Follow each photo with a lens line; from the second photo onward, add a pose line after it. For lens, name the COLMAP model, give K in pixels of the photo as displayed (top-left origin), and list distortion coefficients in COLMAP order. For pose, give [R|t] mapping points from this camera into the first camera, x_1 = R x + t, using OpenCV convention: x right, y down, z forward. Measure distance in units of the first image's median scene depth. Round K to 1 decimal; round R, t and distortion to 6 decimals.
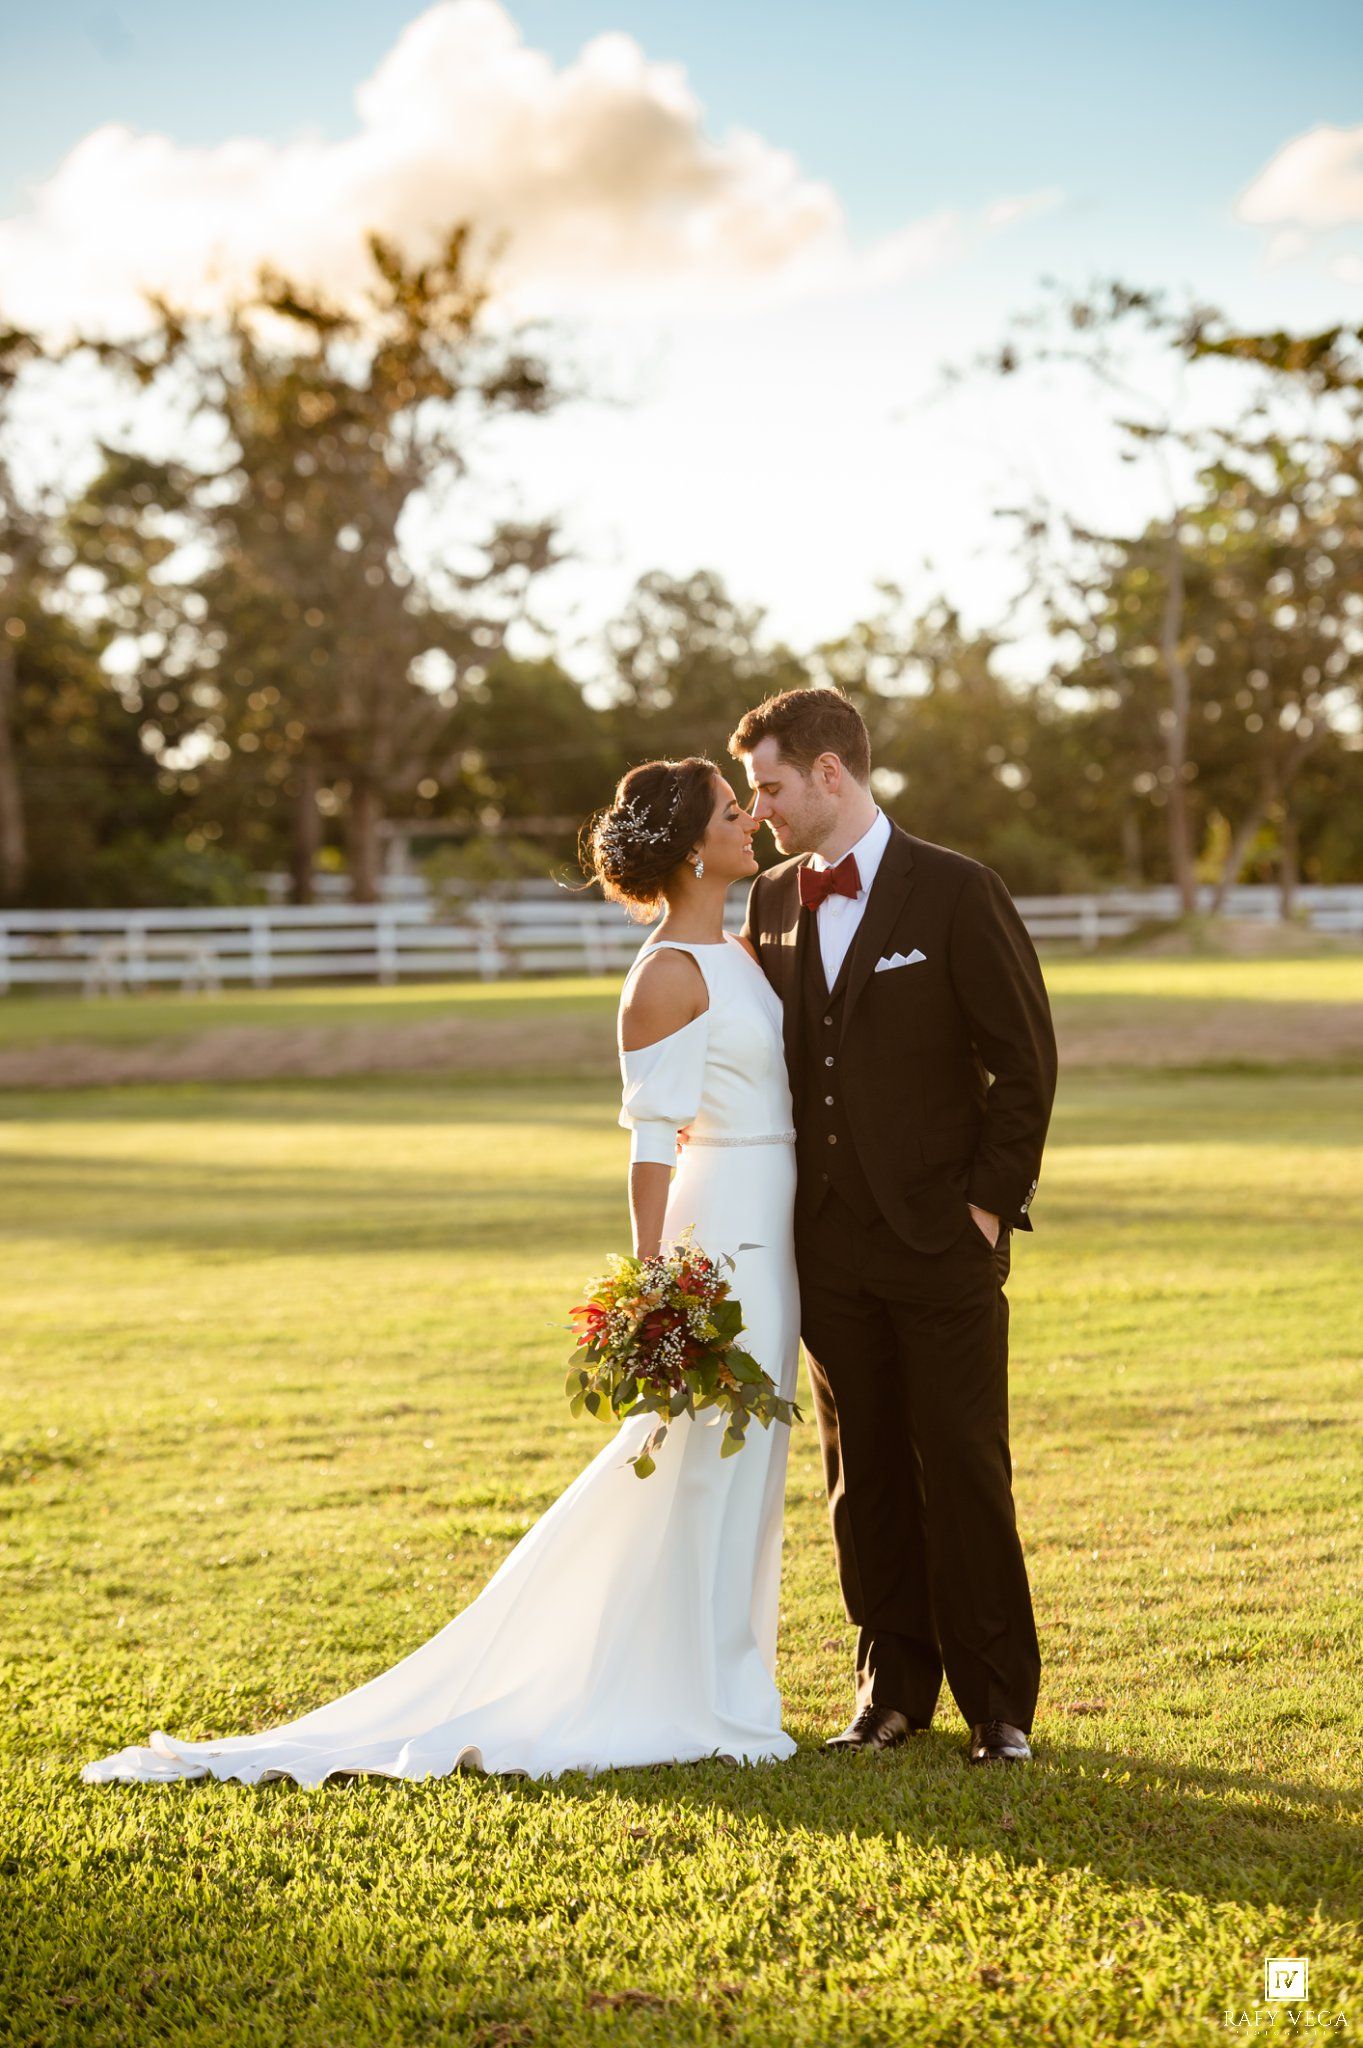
lens RADIAL K [[6691.1, 0, 681.4], [0, 6691.1, 1024.3], [0, 0, 1]] dist [0.097406, 0.207867]
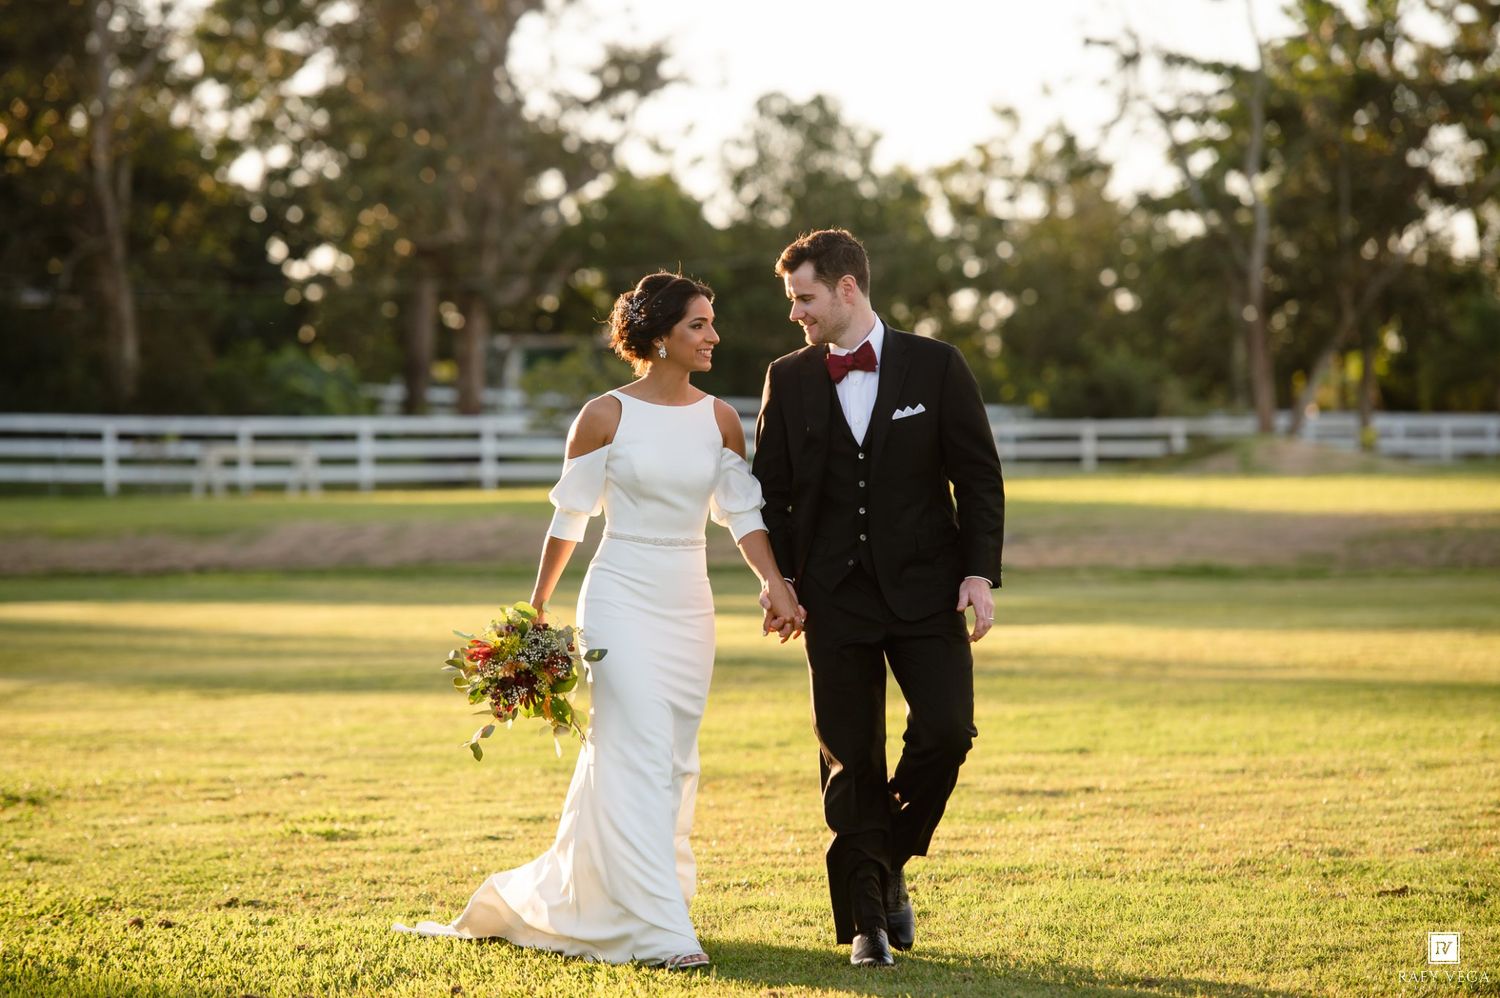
lens RADIAL K [[7189.2, 0, 750.2], [0, 7189.2, 474.7], [0, 0, 1]] dist [0.028486, 54.003141]
pose [[0.999658, 0.015693, -0.020906, 0.018658], [-0.015932, 0.999809, -0.011288, 0.003036], [0.020725, 0.011617, 0.999718, -0.103738]]
